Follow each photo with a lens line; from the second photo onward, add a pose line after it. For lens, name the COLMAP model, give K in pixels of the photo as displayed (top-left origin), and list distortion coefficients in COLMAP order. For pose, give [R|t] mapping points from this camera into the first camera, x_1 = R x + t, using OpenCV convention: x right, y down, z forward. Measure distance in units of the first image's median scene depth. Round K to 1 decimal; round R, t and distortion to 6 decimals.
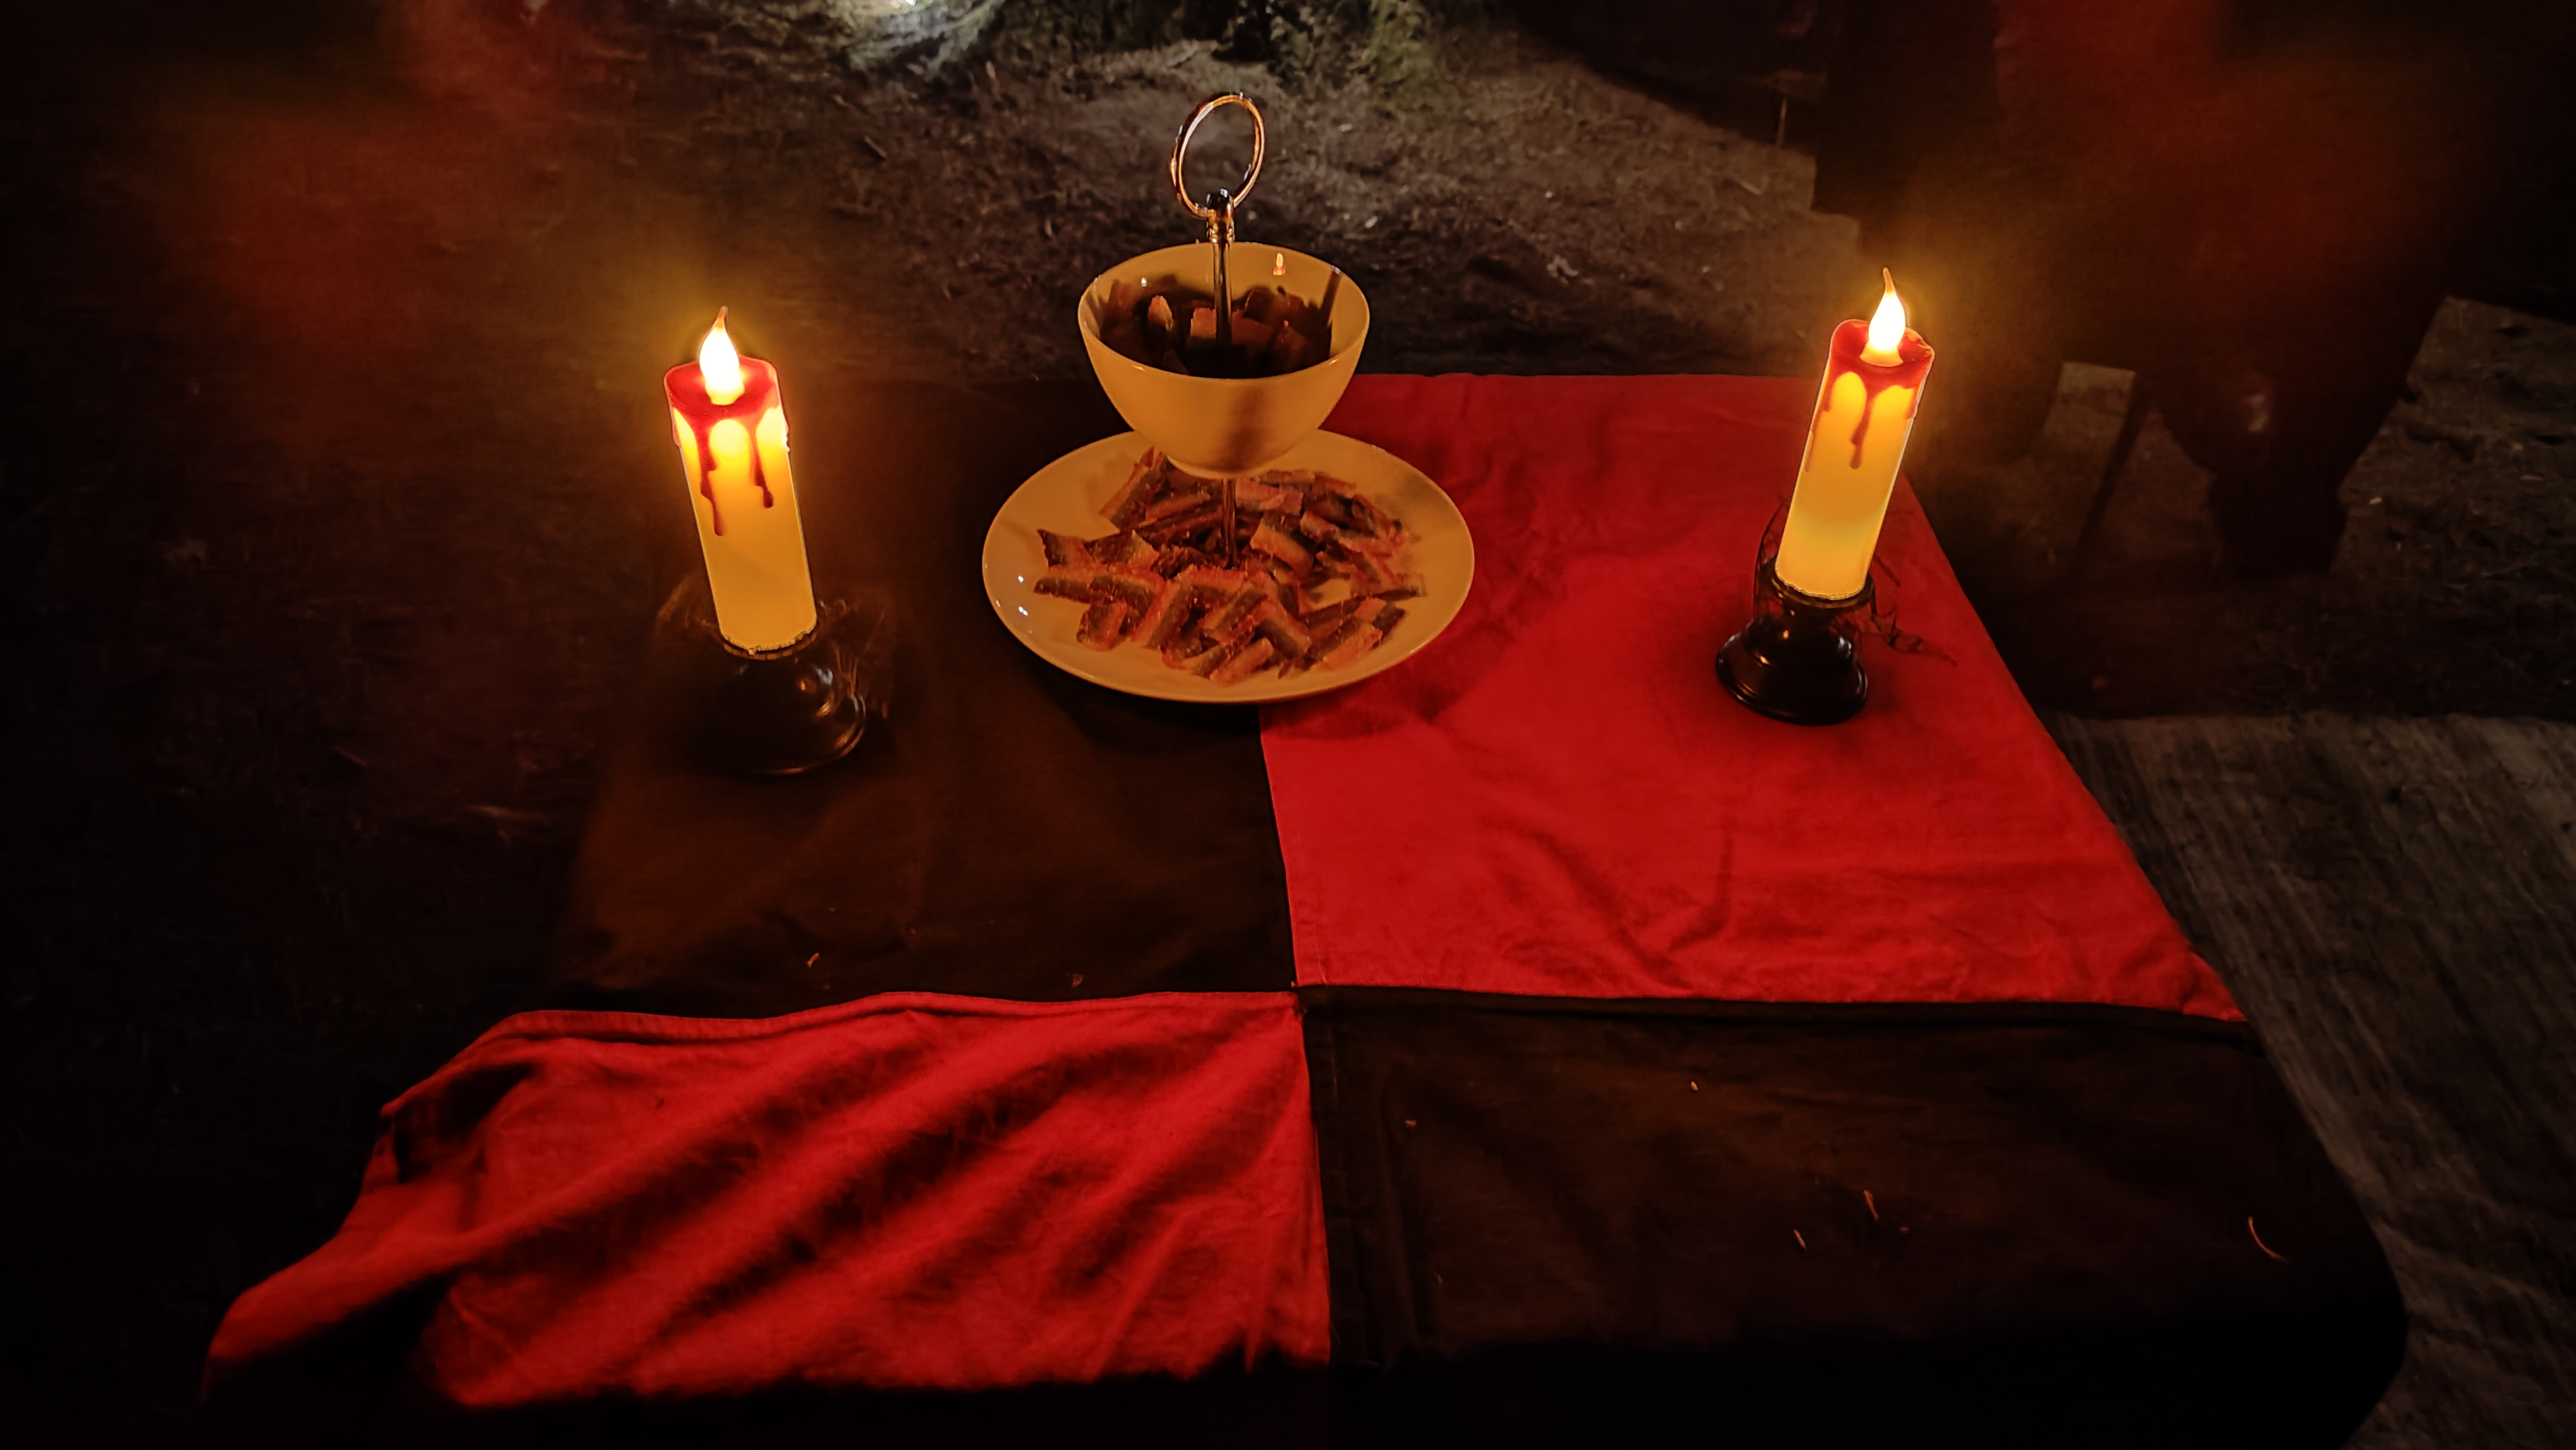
lens RADIAL K [[1794.2, 0, 1297.4], [0, 1794.2, 727.9], [0, 0, 1]] dist [0.019184, -0.030361]
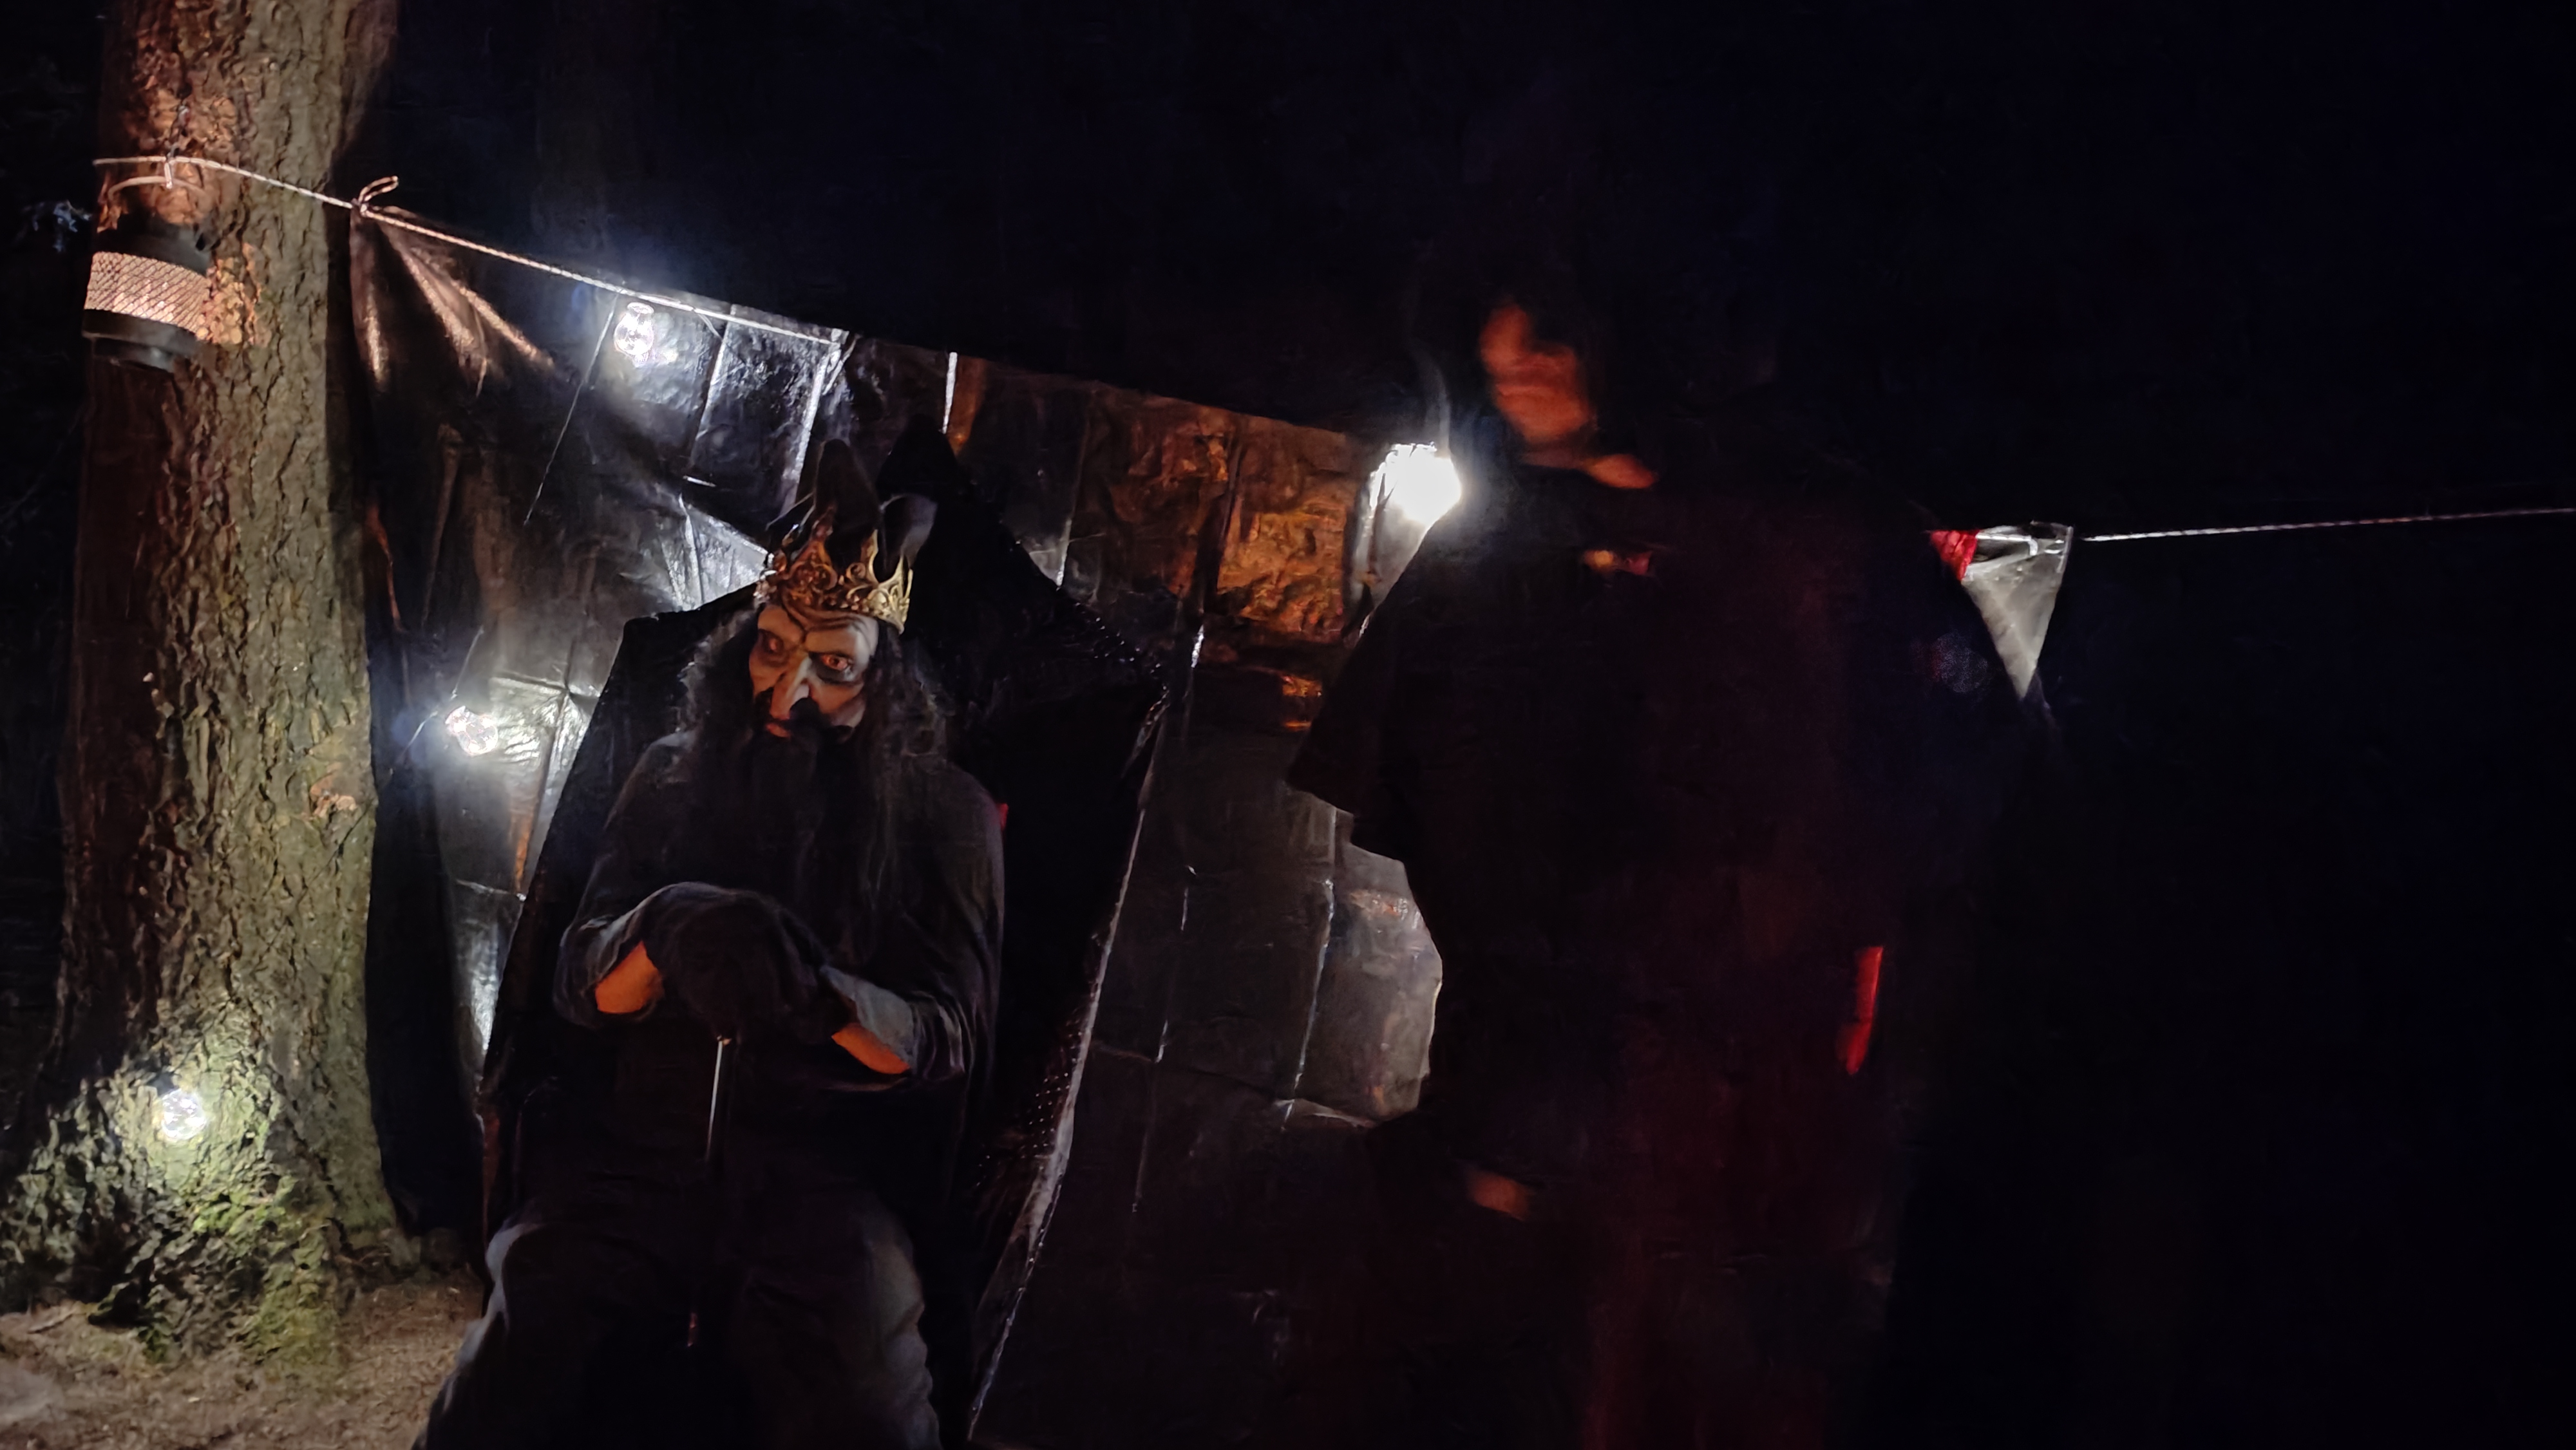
lens RADIAL K [[1794.2, 0, 1297.4], [0, 1794.2, 727.9], [0, 0, 1]] dist [0.019184, -0.030361]
pose [[0.965815, 0.083189, 0.245524, 0.335920], [0.069651, 0.829014, -0.554873, -0.046465], [-0.249702, 0.553005, 0.794880, -0.146562]]
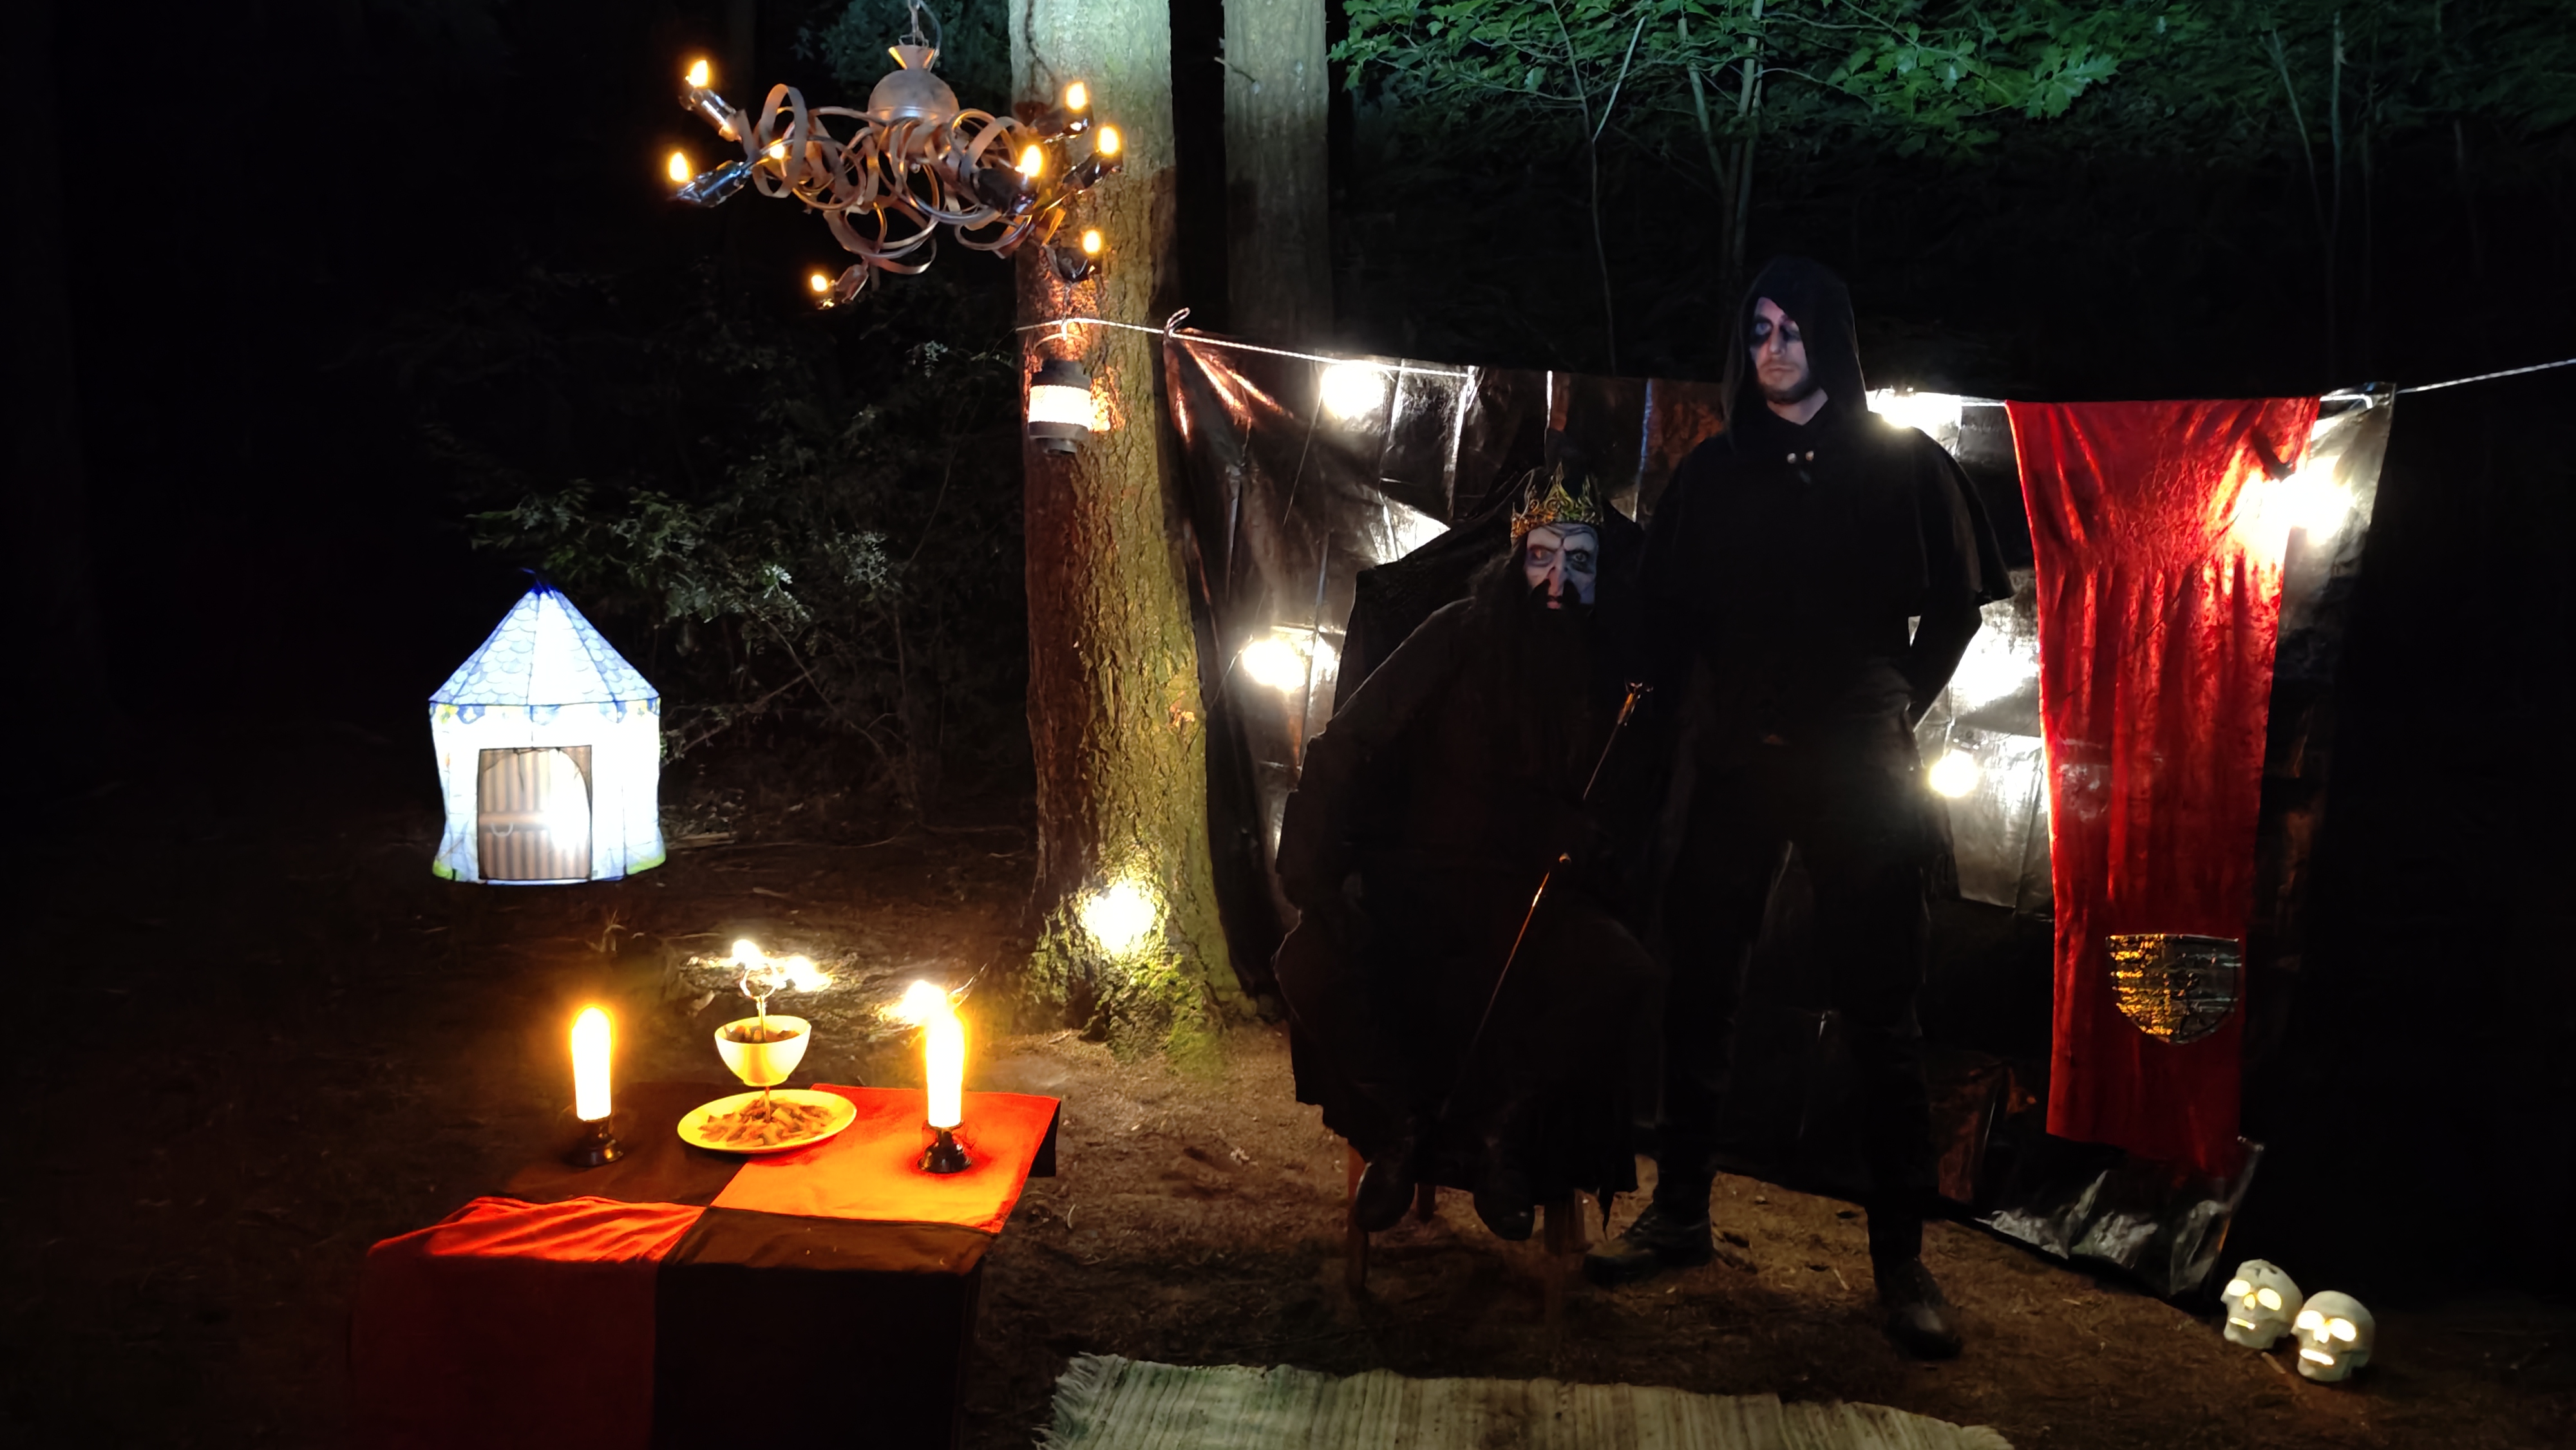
lens RADIAL K [[1794.2, 0, 1297.4], [0, 1794.2, 727.9], [0, 0, 1]] dist [0.019184, -0.030361]
pose [[0.993451, 0.002437, -0.114230, 0.343092], [-0.064485, 0.837281, -0.542957, 0.268490], [0.094320, 0.546768, 0.831955, -0.502505]]
